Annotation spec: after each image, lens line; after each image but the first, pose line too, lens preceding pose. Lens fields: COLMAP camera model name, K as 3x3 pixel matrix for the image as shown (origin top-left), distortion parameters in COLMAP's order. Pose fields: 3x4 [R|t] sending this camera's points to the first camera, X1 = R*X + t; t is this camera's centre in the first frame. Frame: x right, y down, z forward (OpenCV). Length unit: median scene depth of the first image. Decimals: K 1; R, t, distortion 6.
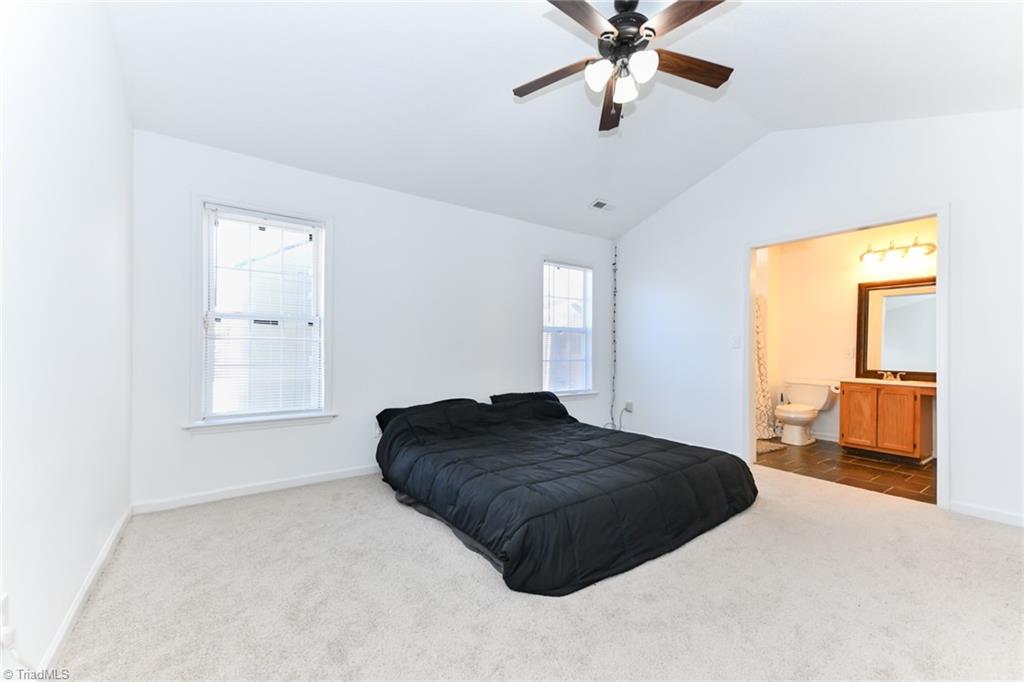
lens RADIAL K [[404.9, 0, 508.8], [0, 404.9, 346.4], [0, 0, 1]] dist [0.011457, 0.000332]
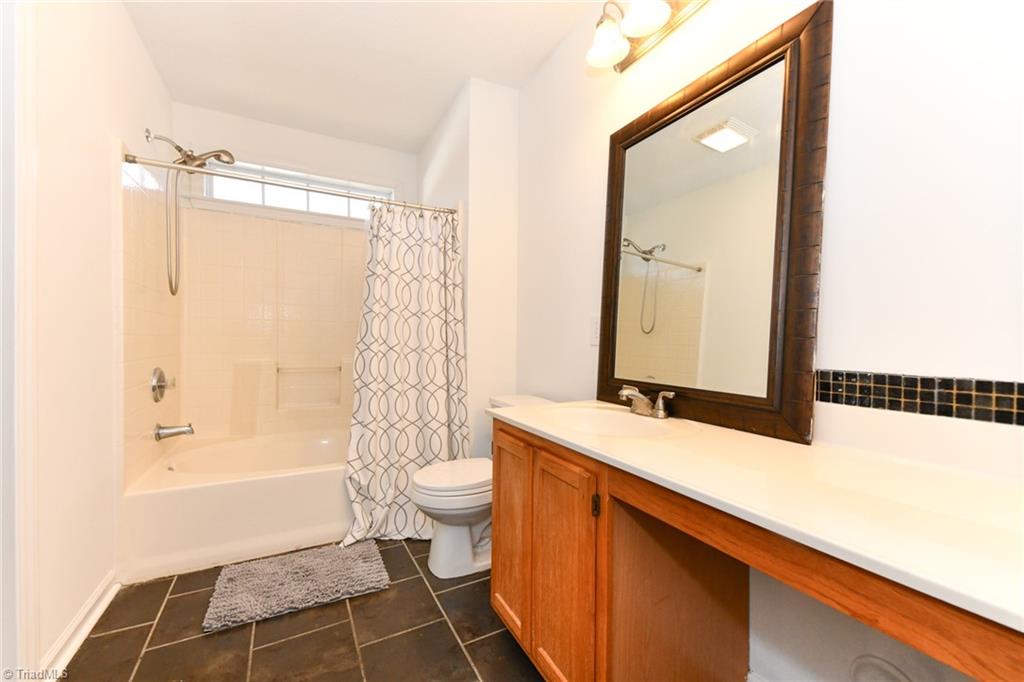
lens RADIAL K [[404.9, 0, 508.8], [0, 404.9, 344.2], [0, 0, 1]] dist [0.011457, 0.000332]
pose [[0.996305, 0.002959, -0.085836, 0.825141], [-0.002051, 0.999941, 0.010665, 0.025457], [0.085863, -0.010449, 0.996252, 0.656277]]
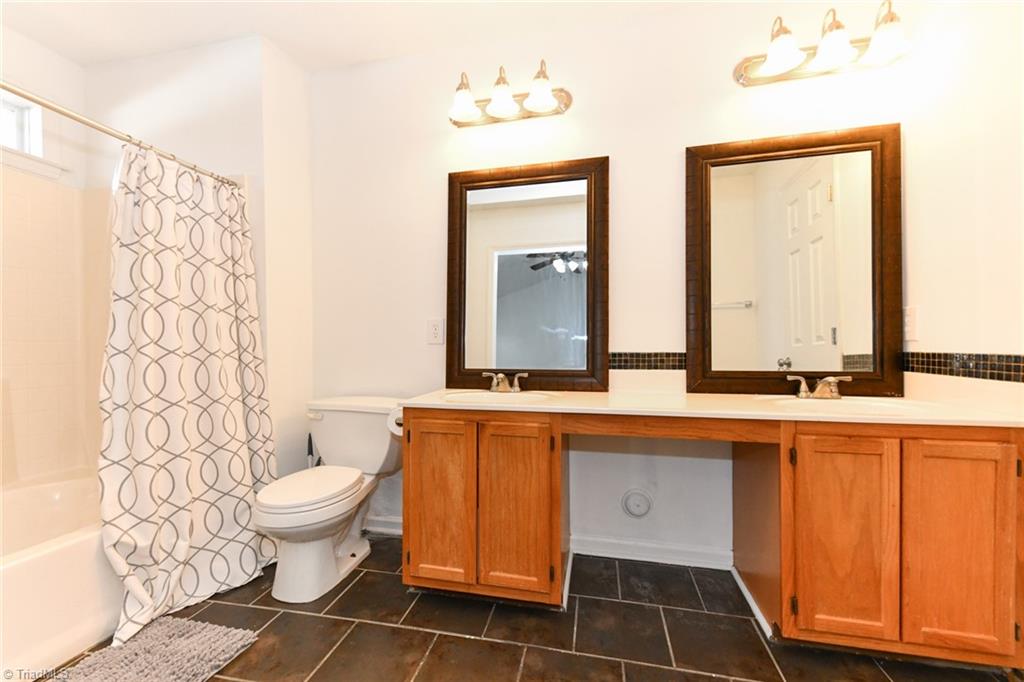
lens RADIAL K [[404.9, 0, 511.3], [0, 404.9, 346.8], [0, 0, 1]] dist [0.011457, 0.000332]
pose [[0.719744, -0.012802, 0.694121, 0.617429], [0.009866, 0.999918, 0.008212, 0.030936], [-0.694169, 0.000938, 0.719811, 0.659476]]
